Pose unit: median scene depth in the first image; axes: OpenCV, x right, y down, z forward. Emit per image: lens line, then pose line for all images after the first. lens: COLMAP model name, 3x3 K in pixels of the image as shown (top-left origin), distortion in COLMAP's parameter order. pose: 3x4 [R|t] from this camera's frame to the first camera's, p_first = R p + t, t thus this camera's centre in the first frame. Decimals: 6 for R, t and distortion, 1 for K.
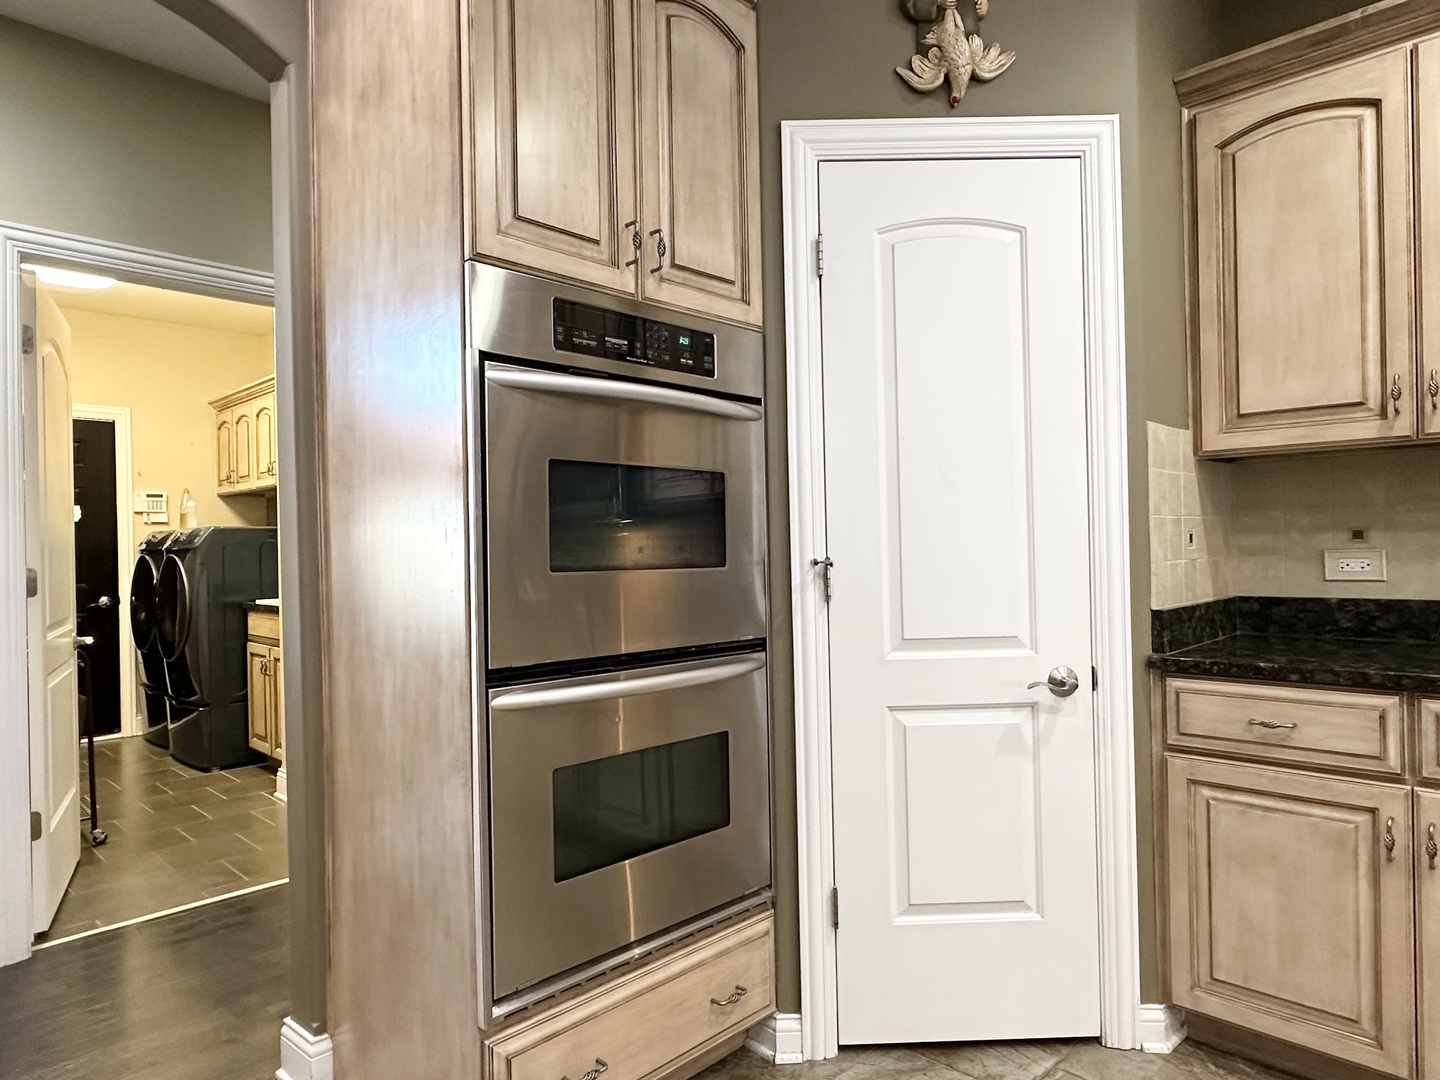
lens RADIAL K [[886.2, 0, 716.7], [0, 886.2, 541.7], [0, 0, 1]] dist [-0.001995, 0.002310]
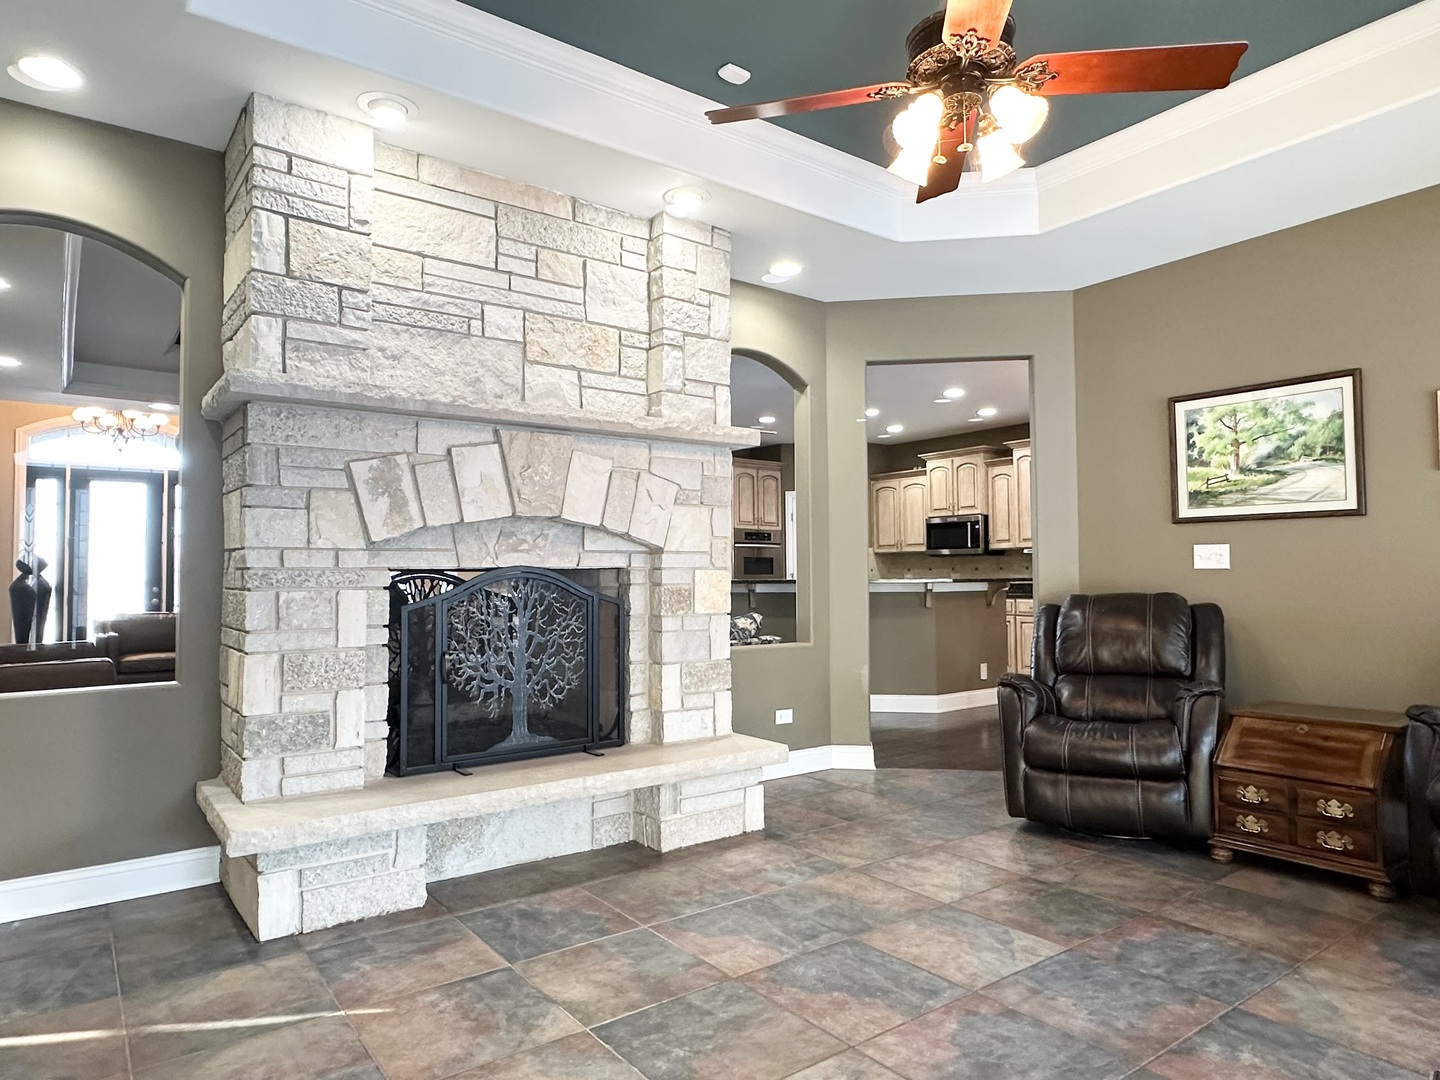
lens RADIAL K [[886.2, 0, 717.7], [0, 886.2, 543.2], [0, 0, 1]] dist [-0.001995, 0.002310]
pose [[0.986785, 0.005671, -0.161938, 0.540838], [-0.010366, 0.999550, -0.028157, -0.006339], [0.161706, 0.029463, 0.986399, -4.375395]]
